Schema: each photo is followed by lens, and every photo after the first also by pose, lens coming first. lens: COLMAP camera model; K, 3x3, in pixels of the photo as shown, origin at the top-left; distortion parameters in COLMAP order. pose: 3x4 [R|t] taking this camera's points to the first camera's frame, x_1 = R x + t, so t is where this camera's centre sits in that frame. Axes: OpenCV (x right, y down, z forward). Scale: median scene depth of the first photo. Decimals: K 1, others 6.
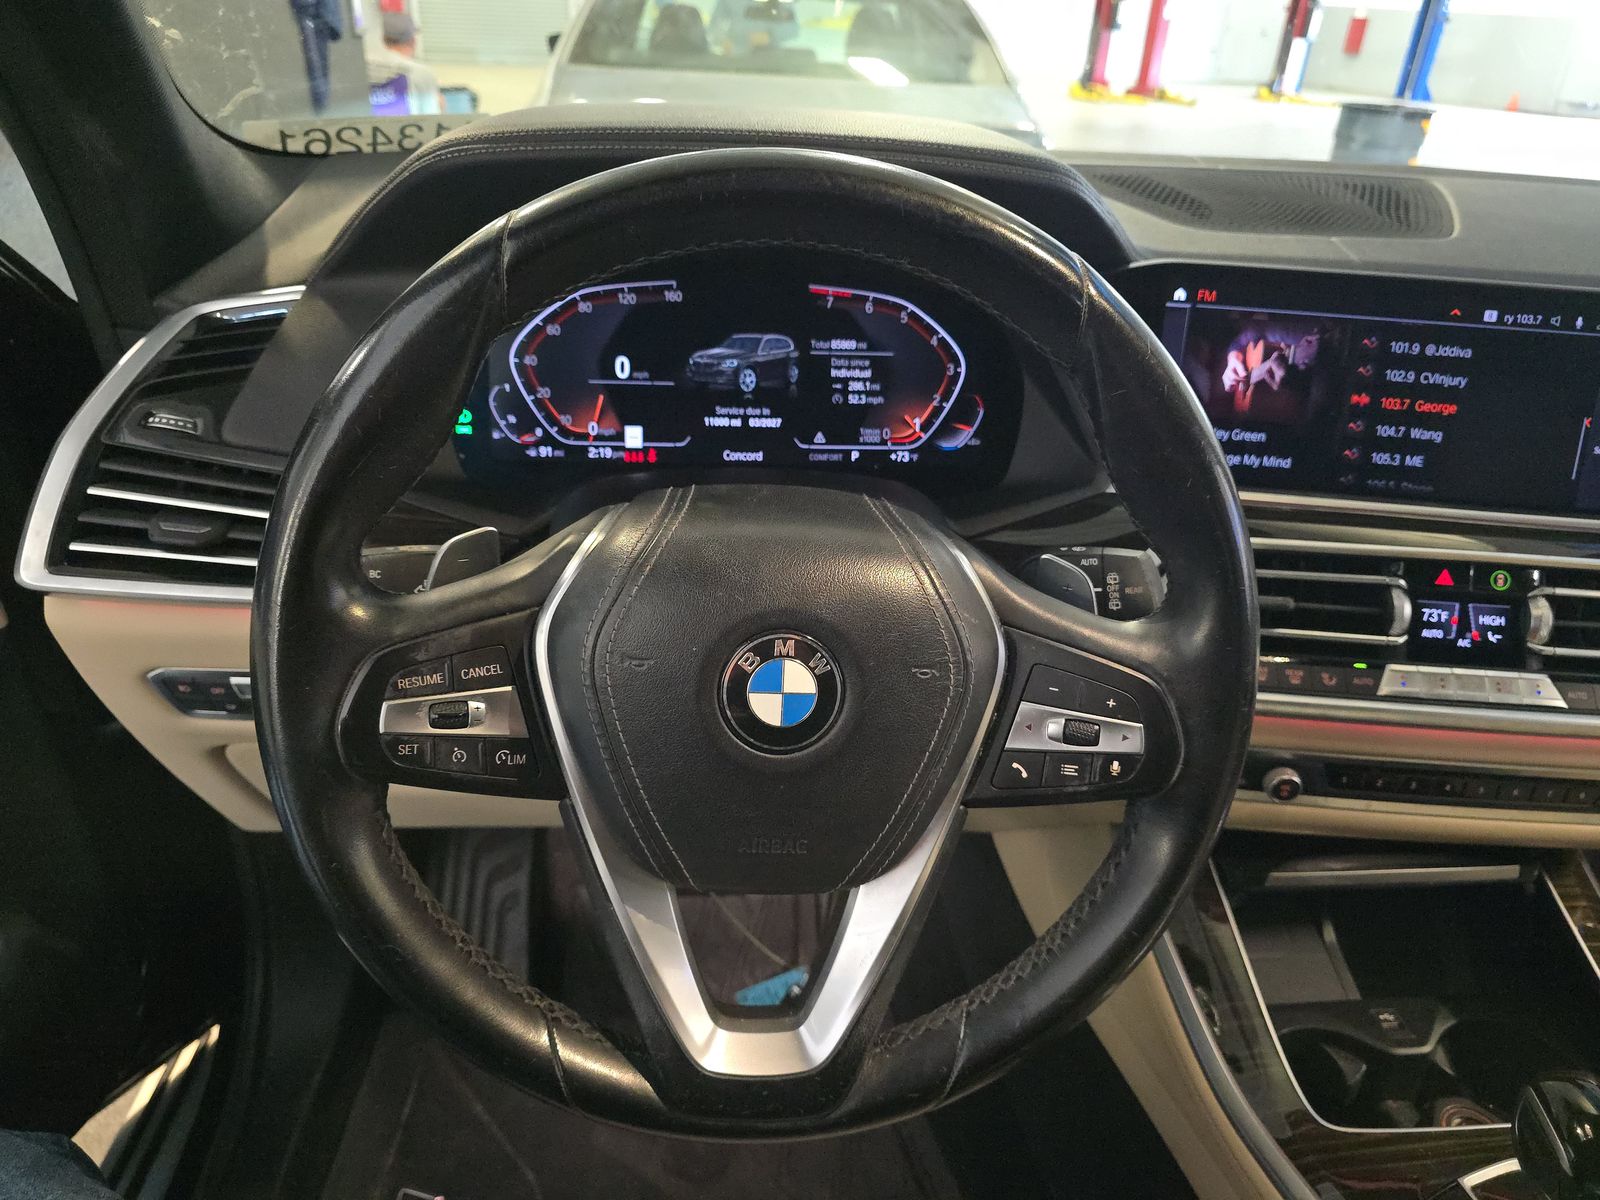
lens RADIAL K [[1064.9, 0, 771.1], [0, 1064.9, 585.1], [0, 0, 1]] dist [0.046792, -0.038483]
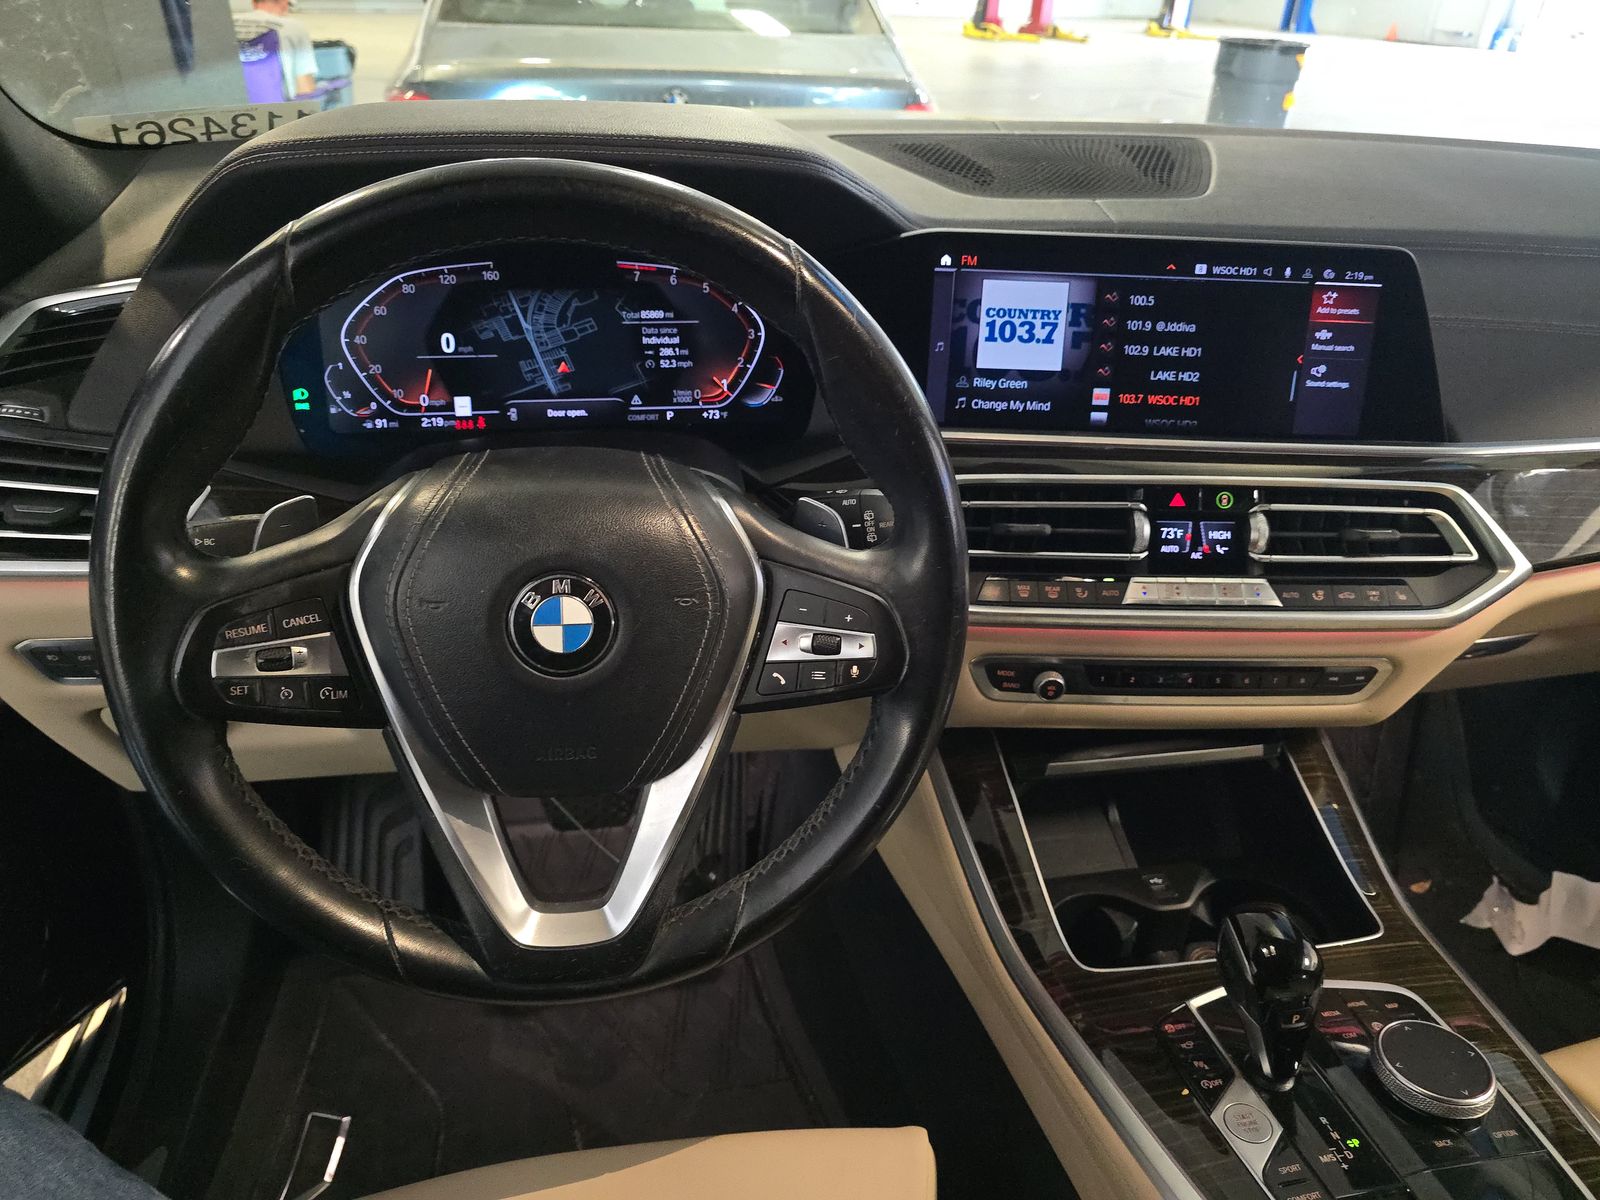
lens RADIAL K [[1064.9, 0, 764.6], [0, 1064.9, 582.3], [0, 0, 1]] dist [0.046792, -0.038483]
pose [[0.996653, -0.052563, 0.062603, 0.101911], [0.049953, 0.997845, 0.042549, 0.009779], [-0.064704, -0.039280, 0.997131, -0.121751]]
